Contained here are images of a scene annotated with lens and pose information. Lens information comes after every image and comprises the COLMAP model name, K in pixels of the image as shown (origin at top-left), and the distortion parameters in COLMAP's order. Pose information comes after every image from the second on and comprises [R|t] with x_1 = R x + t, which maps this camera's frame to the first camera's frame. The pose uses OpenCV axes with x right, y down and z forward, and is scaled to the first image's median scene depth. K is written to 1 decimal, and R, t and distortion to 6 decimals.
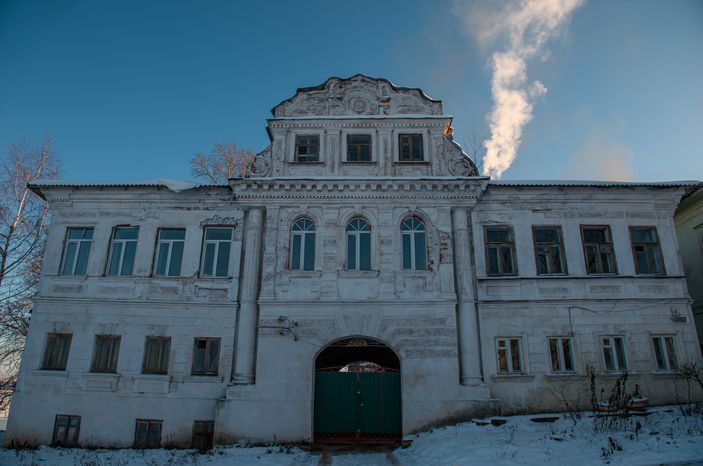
lens RADIAL K [[480.2, 0, 351.8], [0, 480.2, 233.7], [0, 0, 1]] dist [-0.057081, -0.002988]
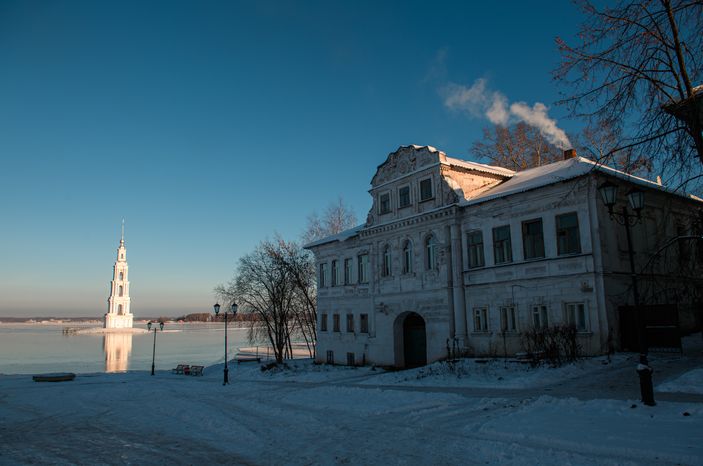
lens RADIAL K [[480.2, 0, 350.5], [0, 480.2, 232.9], [0, 0, 1]] dist [-0.057081, -0.002988]
pose [[0.587422, -0.163863, -0.792518, 1.311111], [0.288539, 0.957336, 0.015926, -0.155022], [0.756096, -0.238027, 0.609641, -0.189700]]
